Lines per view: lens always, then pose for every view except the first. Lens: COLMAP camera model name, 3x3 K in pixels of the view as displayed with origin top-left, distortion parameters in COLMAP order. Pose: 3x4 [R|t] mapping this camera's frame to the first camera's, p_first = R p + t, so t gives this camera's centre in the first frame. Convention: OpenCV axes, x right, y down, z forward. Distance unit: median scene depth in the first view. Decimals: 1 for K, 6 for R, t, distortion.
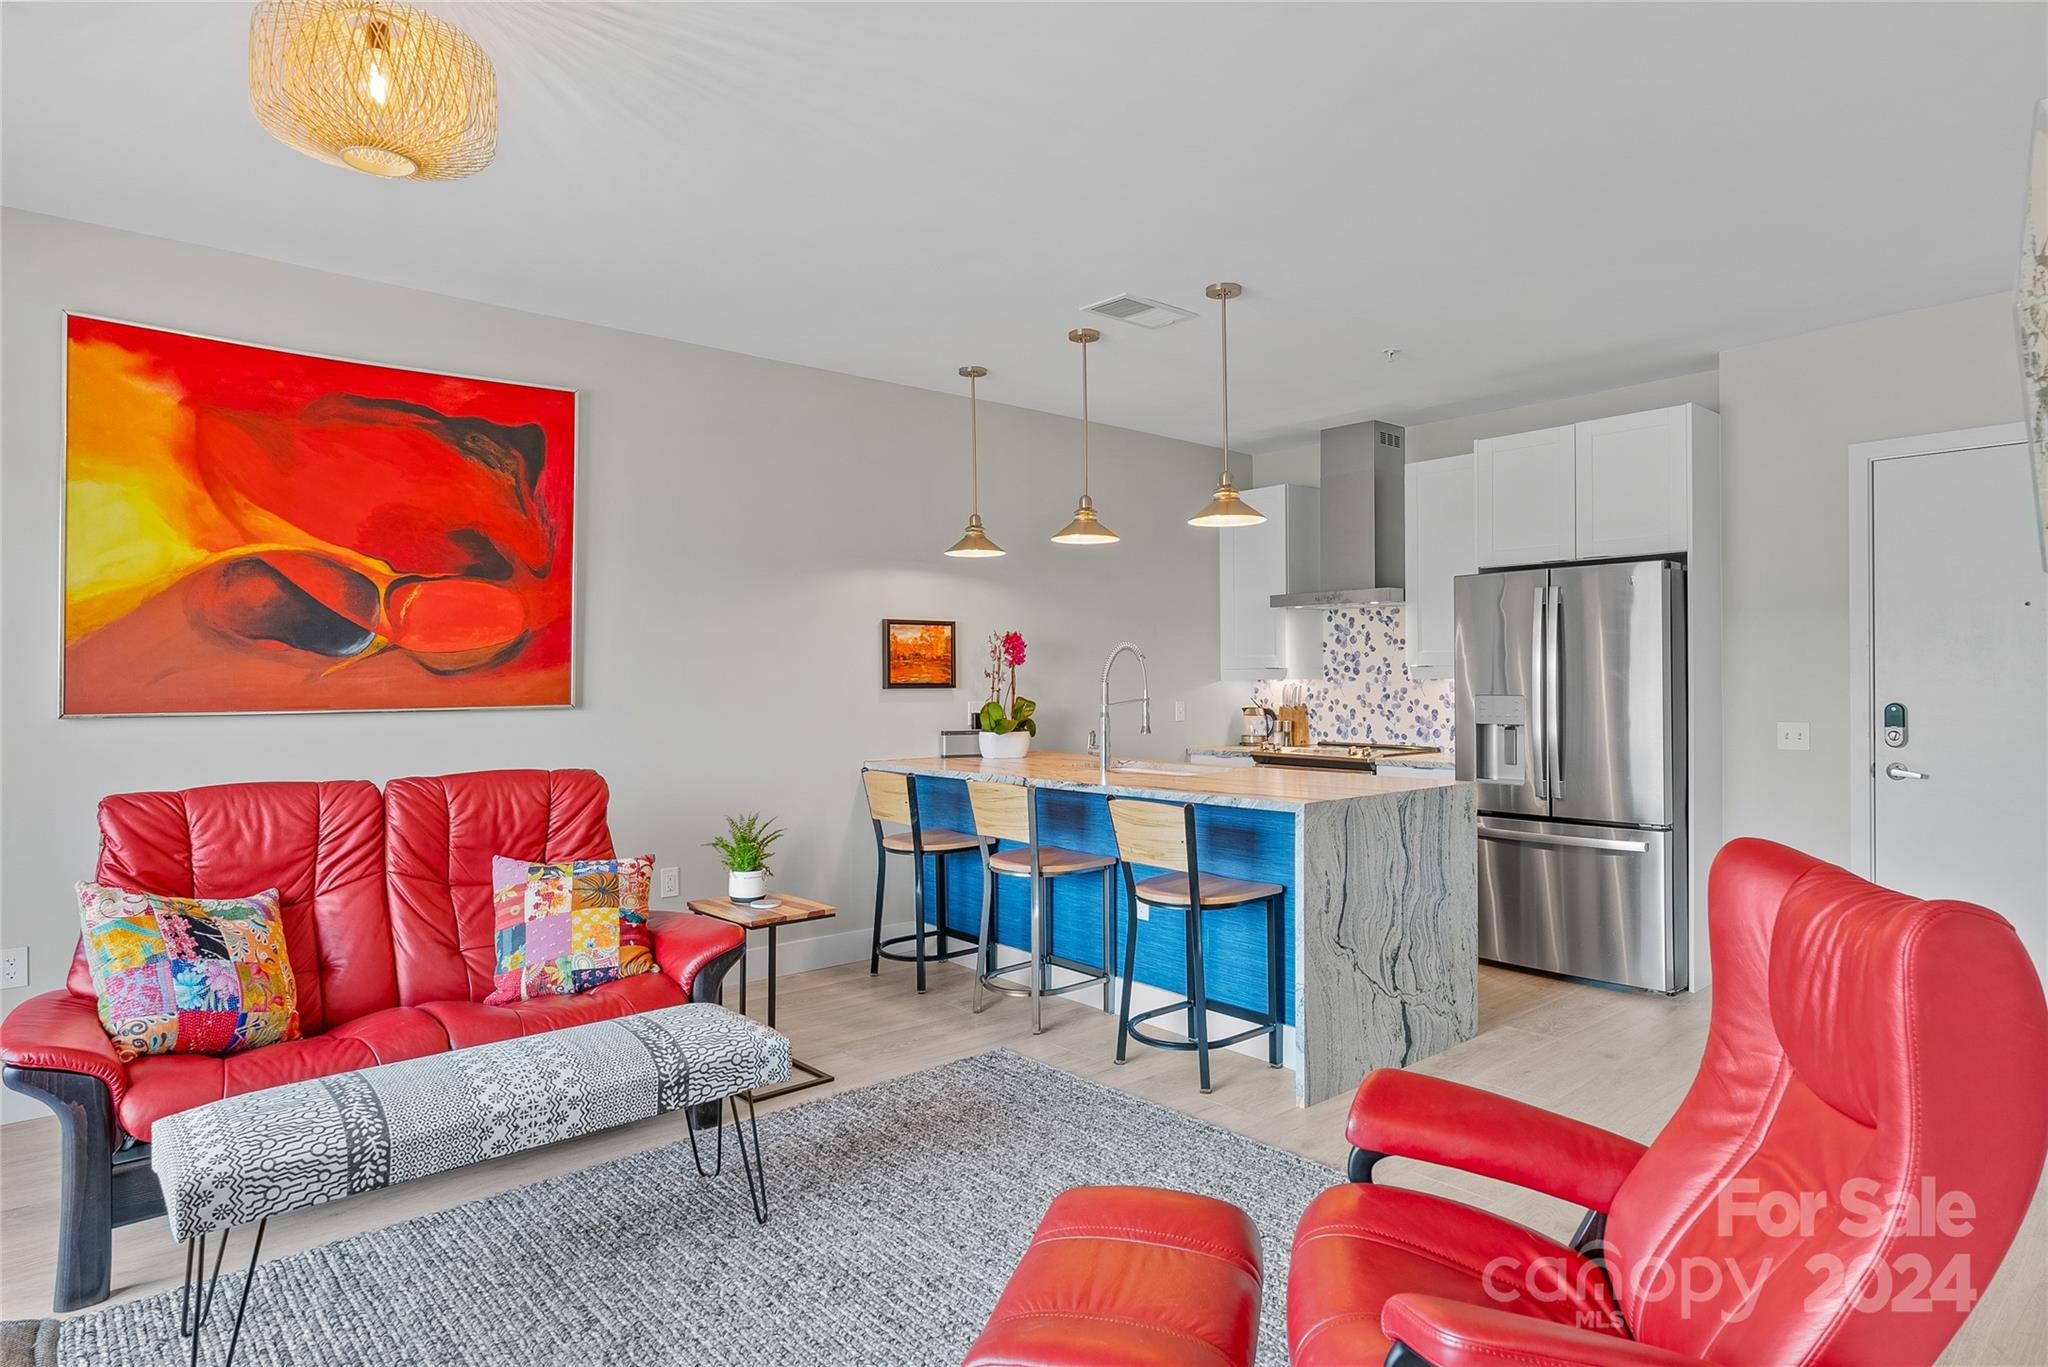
lens RADIAL K [[1159.8, 0, 1036.5], [0, 1159.8, 677.9], [0, 0, 1]] dist [-0.001736, -0.000361]
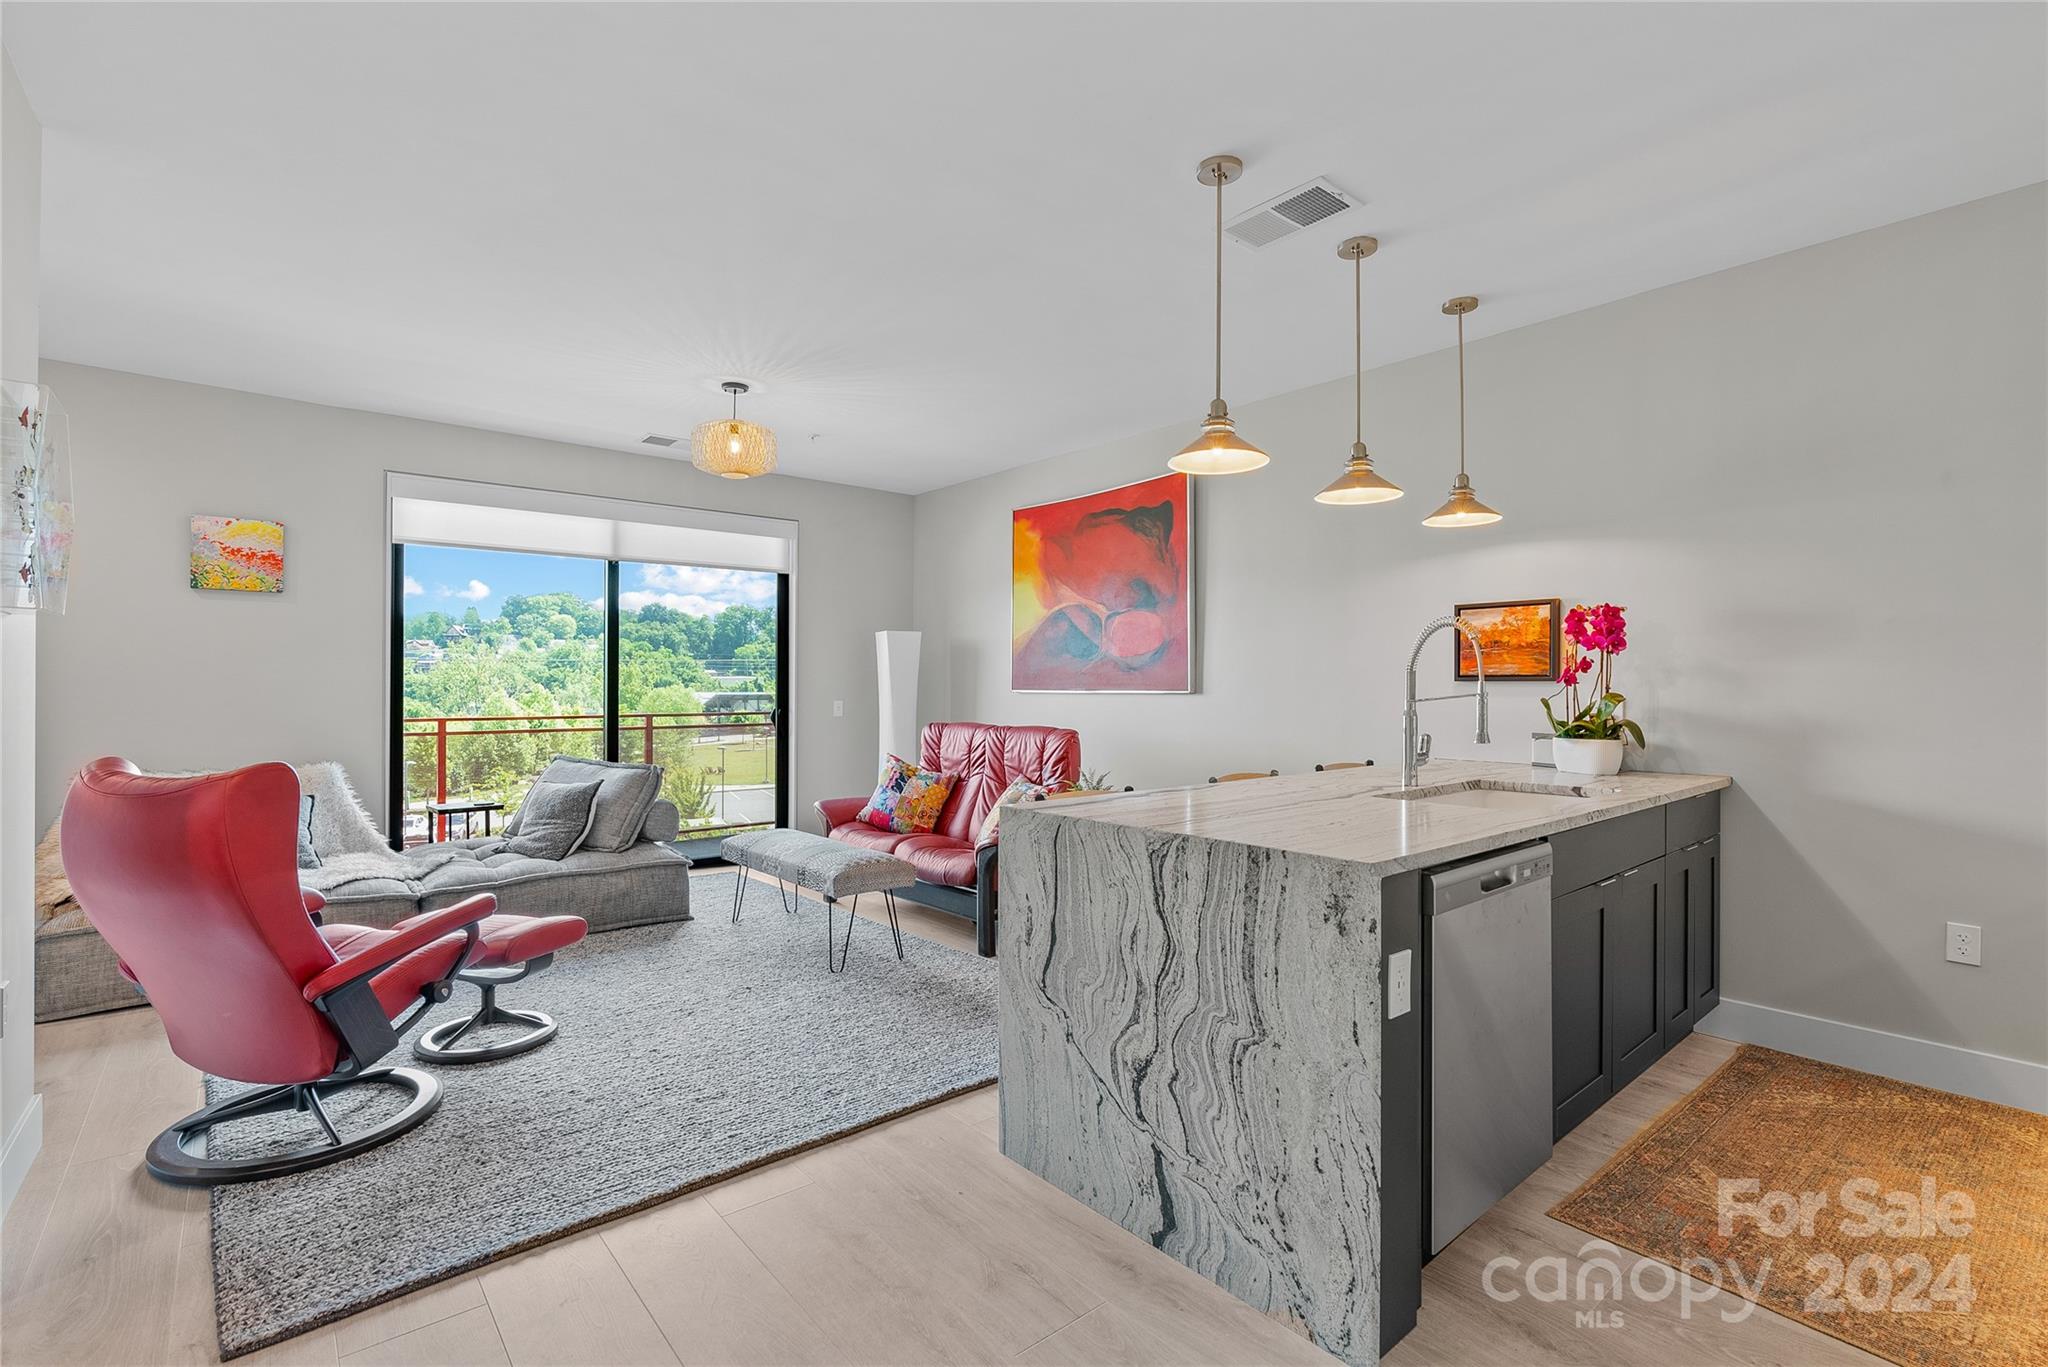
lens RADIAL K [[939.4, 0, 1024.0], [0, 939.4, 683.5], [0, 0, 1]] dist [-0.010992, 0.000950]
pose [[-0.026349, 0.001360, -0.999652, 0.586838], [-0.001064, 0.999998, 0.001388, 0.009792], [0.999652, 0.001100, -0.026347, 0.647738]]
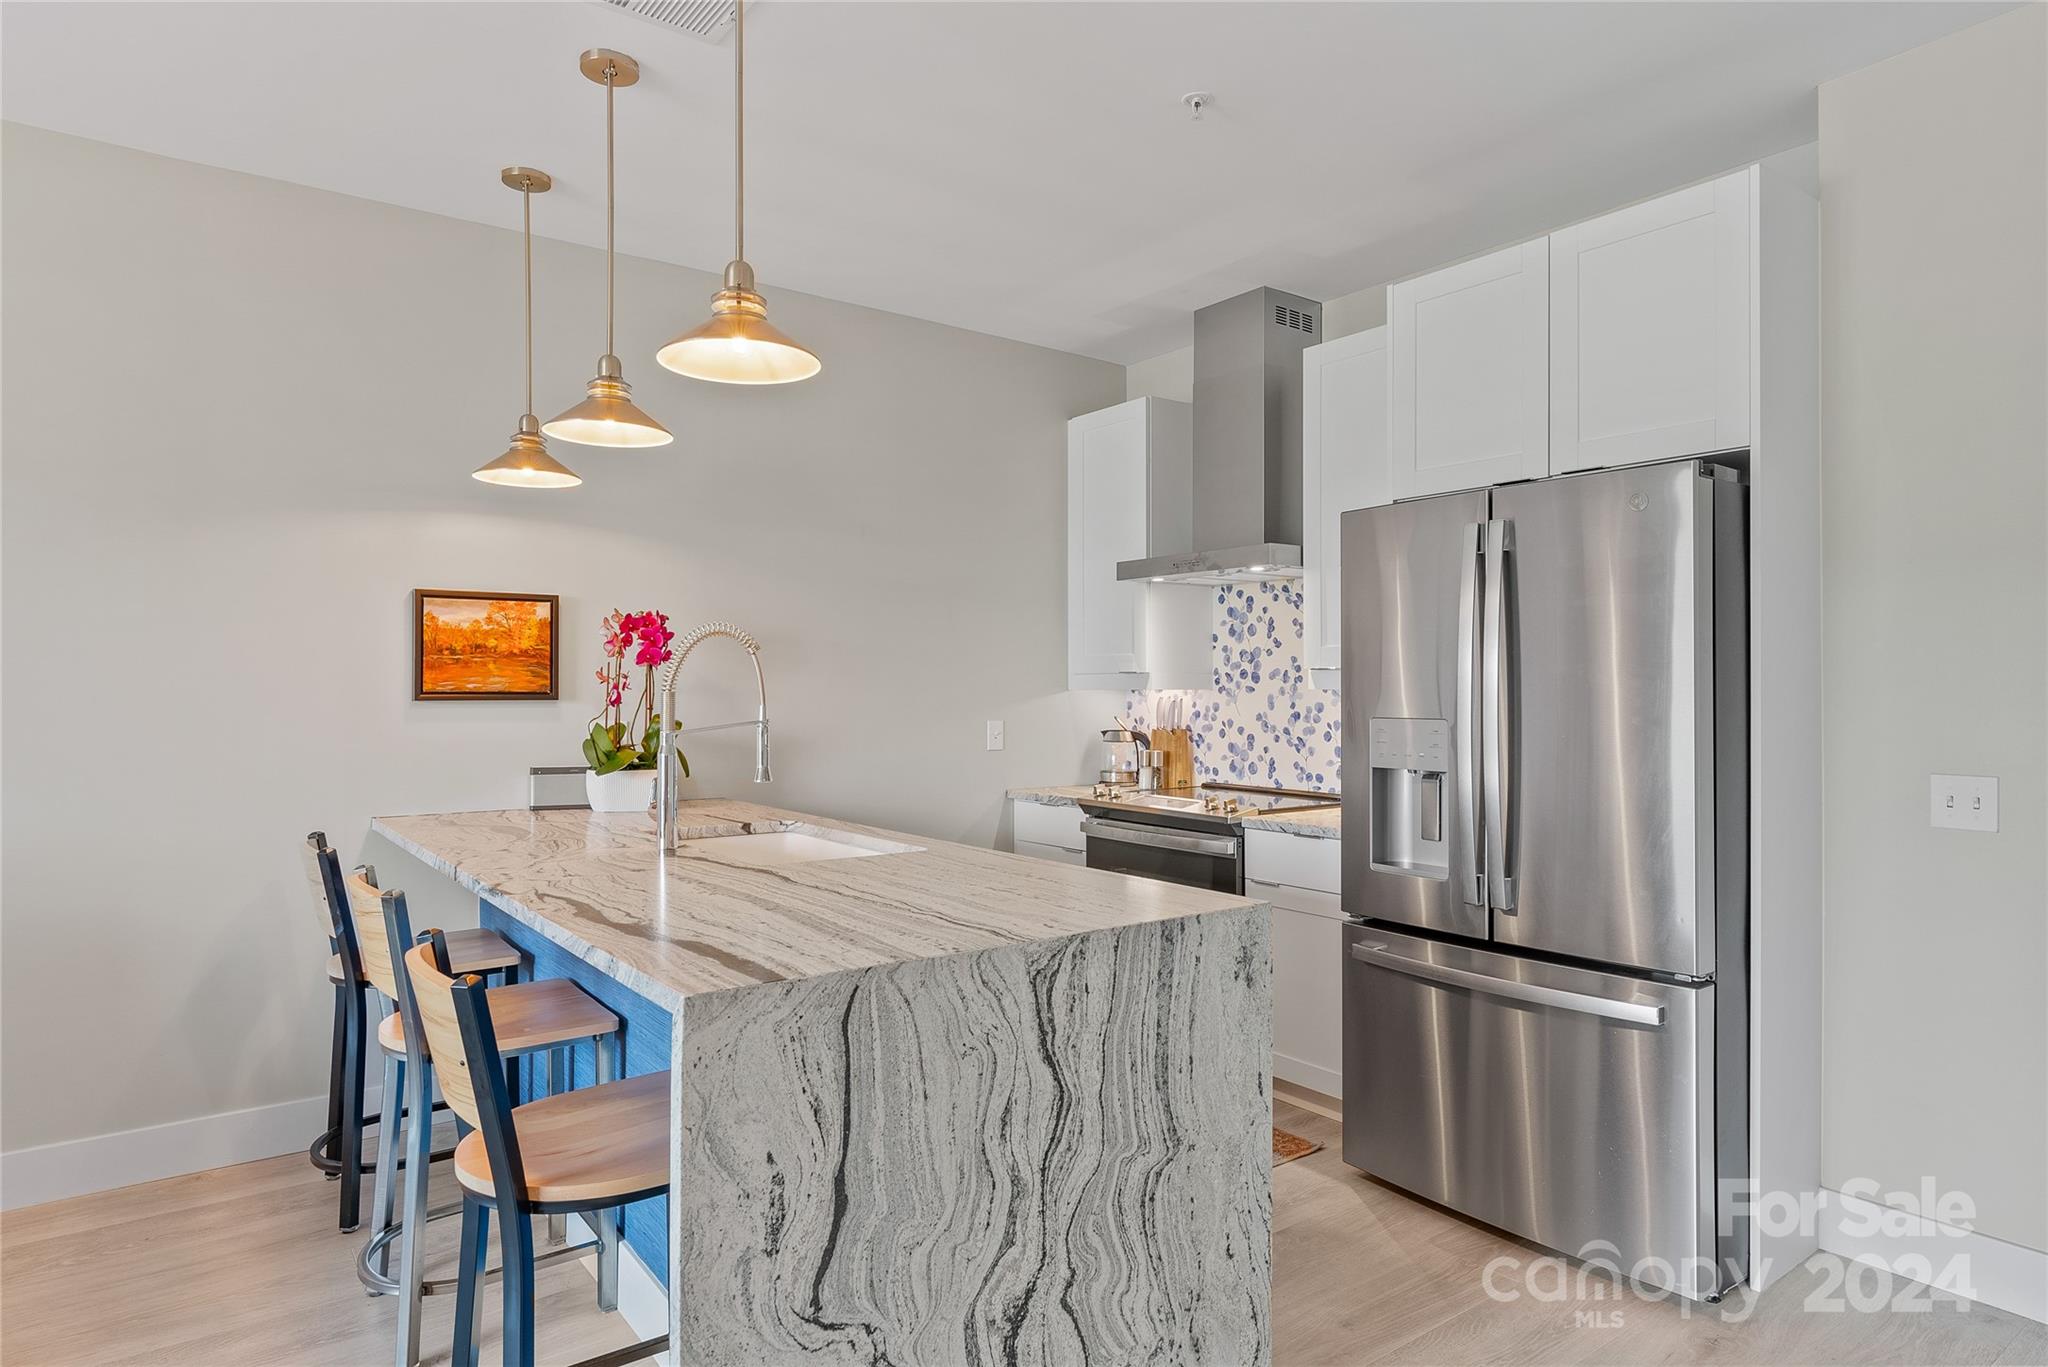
lens RADIAL K [[1179.6, 0, 1024.0], [0, 1179.6, 683.5], [0, 0, 1]] dist [-0.002033, 0.001370]
pose [[0.996446, 0.004532, -0.084112, 0.238669], [-0.004841, 0.999982, -0.003470, 0.000754], [0.084095, 0.003865, 0.996450, 0.376579]]
